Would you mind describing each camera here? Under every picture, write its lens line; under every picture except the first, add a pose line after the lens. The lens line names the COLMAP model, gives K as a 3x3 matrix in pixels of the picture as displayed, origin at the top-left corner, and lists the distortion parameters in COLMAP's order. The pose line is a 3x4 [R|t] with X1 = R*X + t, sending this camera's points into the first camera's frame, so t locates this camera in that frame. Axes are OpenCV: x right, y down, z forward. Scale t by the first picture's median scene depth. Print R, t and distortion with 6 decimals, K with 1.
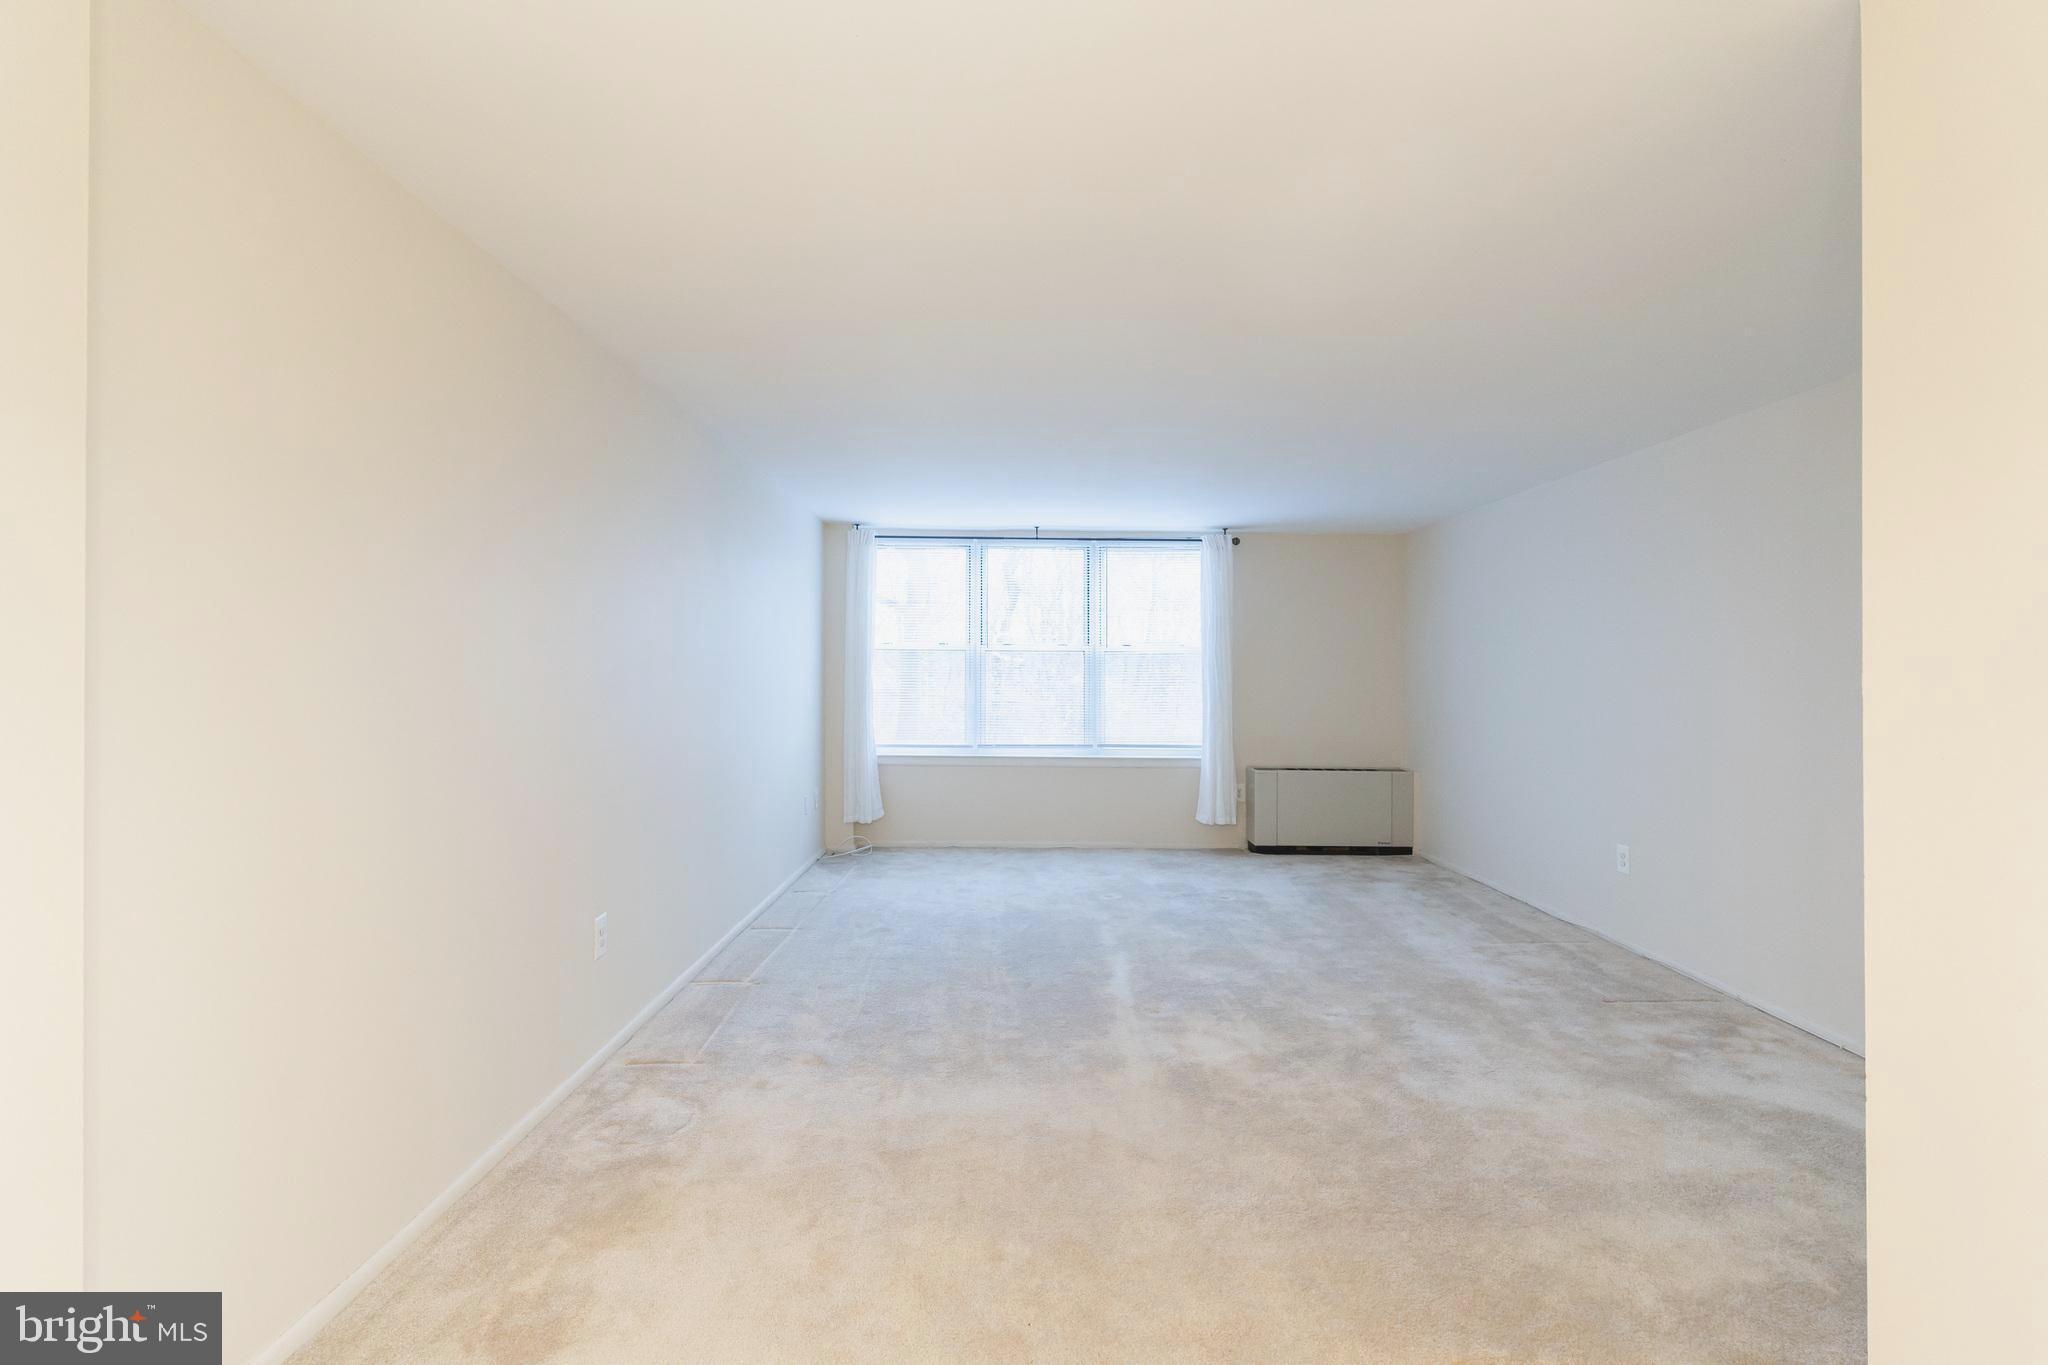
lens RADIAL K [[919.2, 0, 1025.1], [0, 919.2, 665.6], [0, 0, 1]] dist [-0.002463, 0.000024]
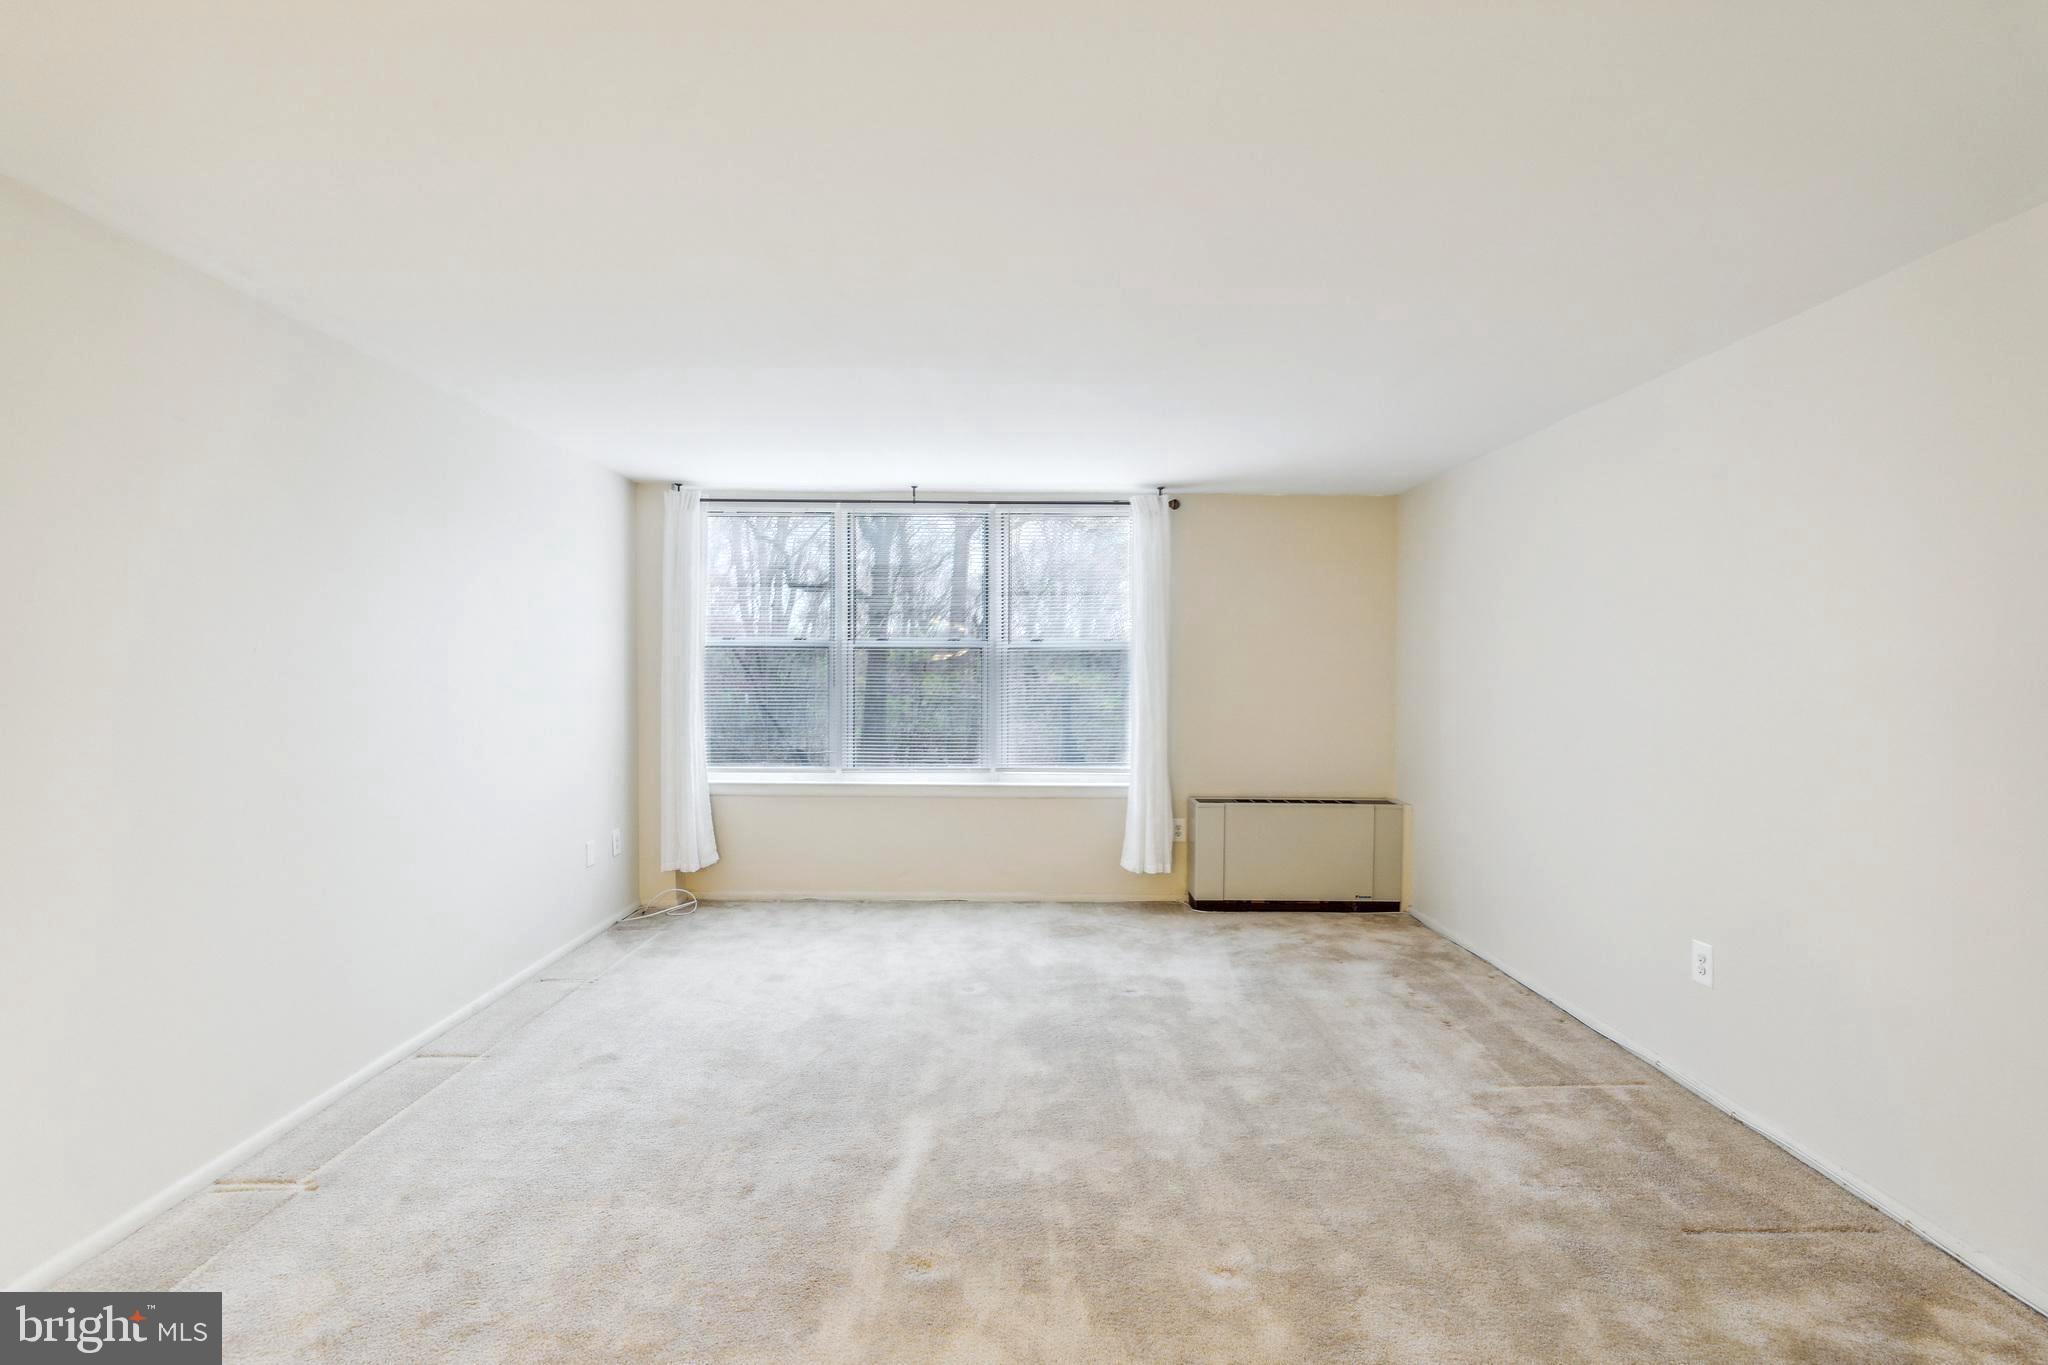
lens RADIAL K [[919.2, 0, 1026.5], [0, 919.2, 707.5], [0, 0, 1]] dist [-0.002463, 0.000024]
pose [[0.999944, -0.000360, -0.010587, 0.189683], [0.000879, 0.998794, 0.049088, -0.008338], [0.010557, -0.049094, 0.998738, 0.381365]]
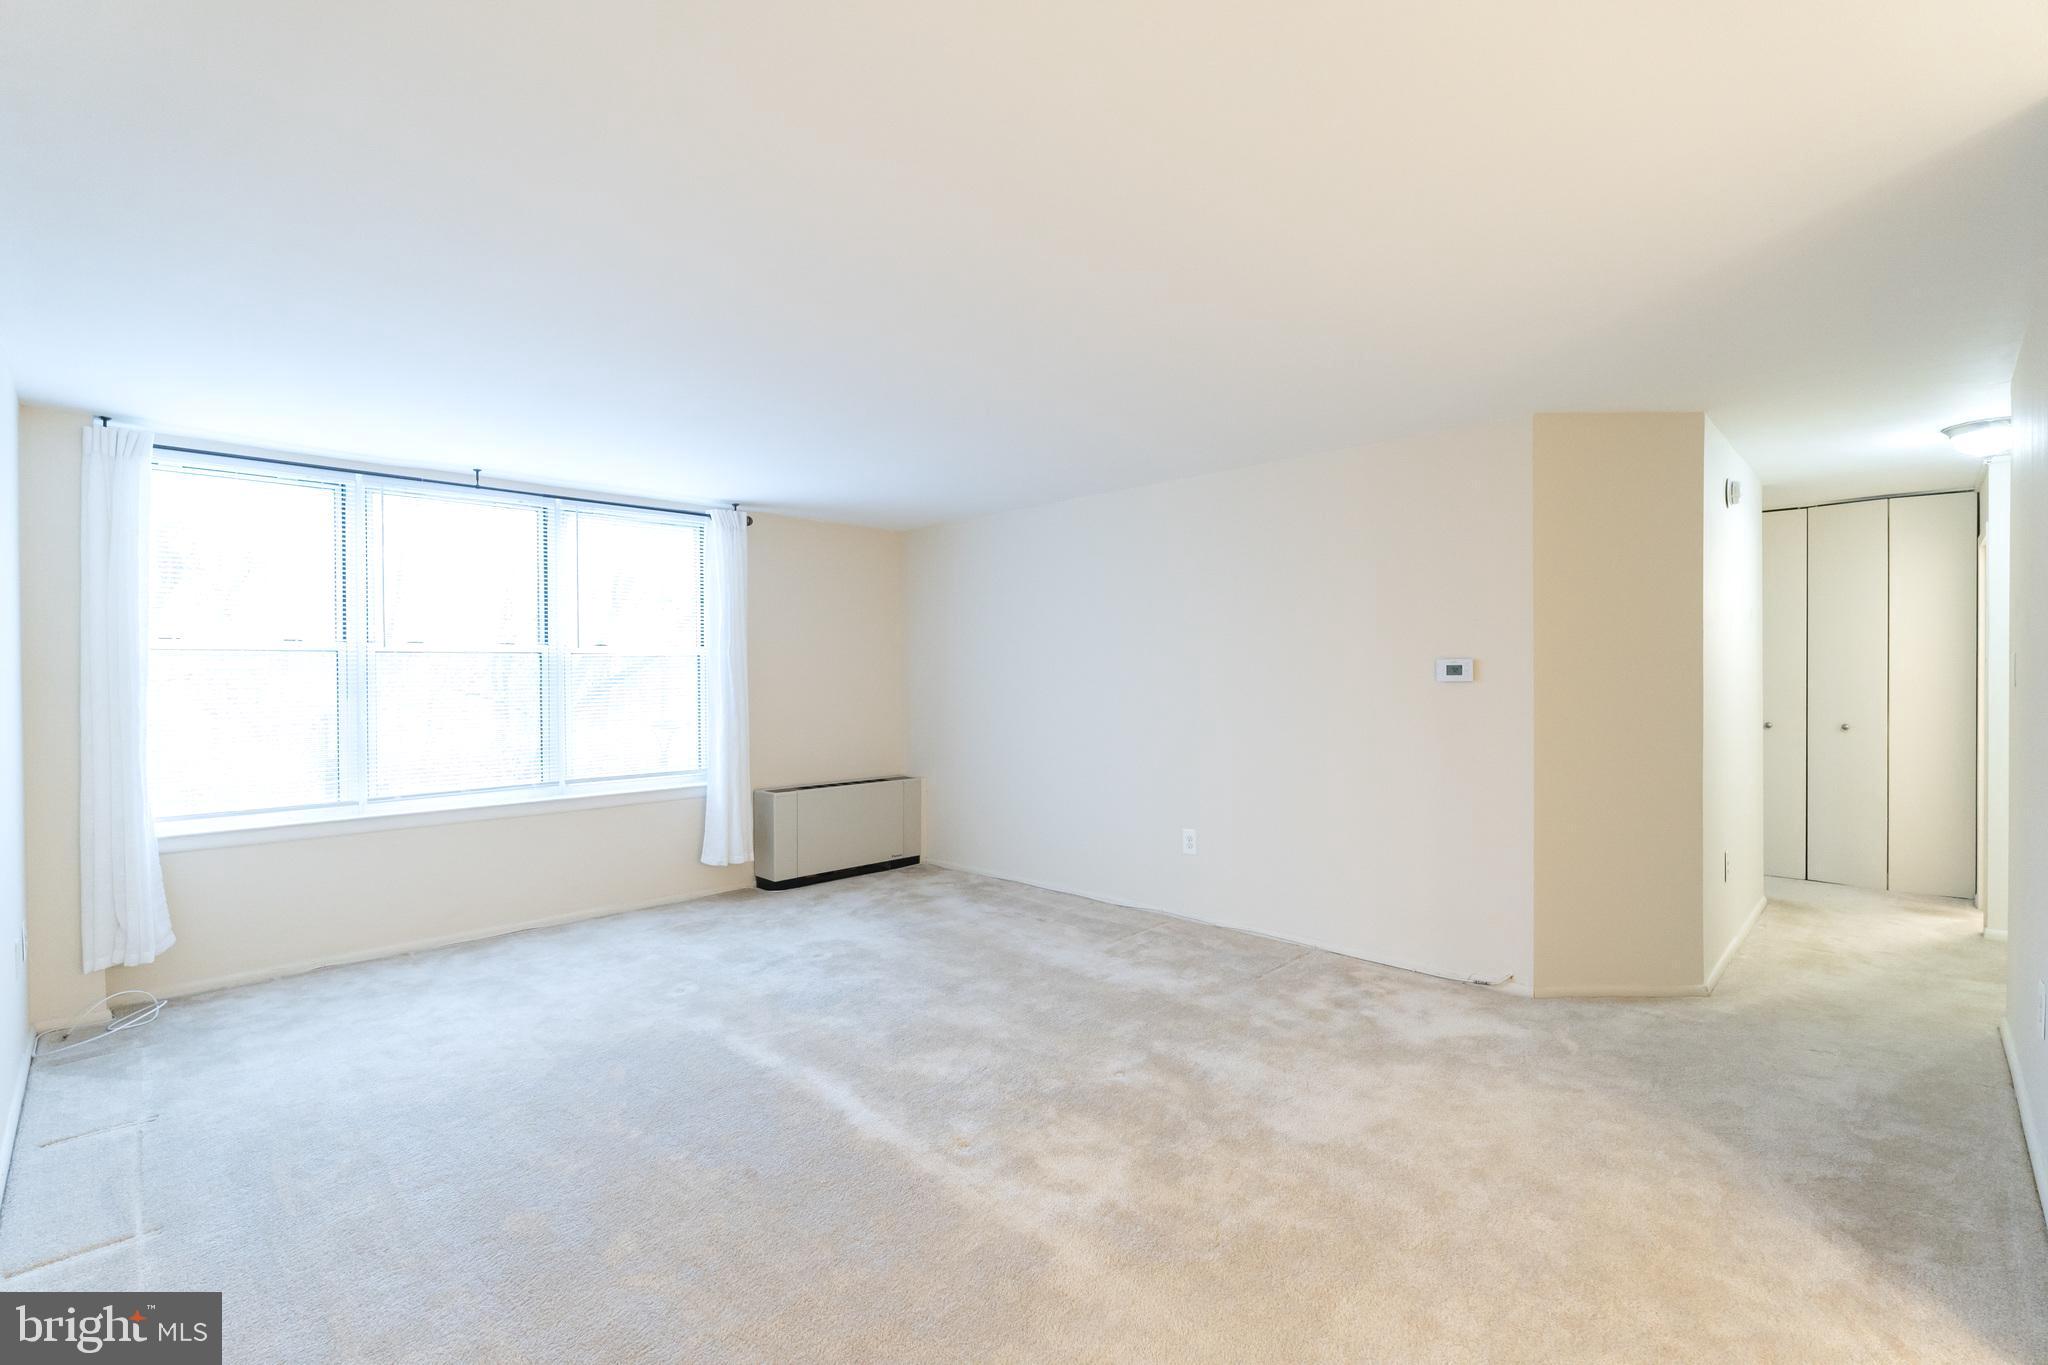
lens RADIAL K [[919.2, 0, 1021.5], [0, 919.2, 675.3], [0, 0, 1]] dist [-0.002463, 0.000024]
pose [[0.716813, -0.016320, 0.697075, -0.289476], [0.009526, 0.999862, 0.013613, -0.006264], [-0.697201, -0.003118, 0.716869, 0.391584]]
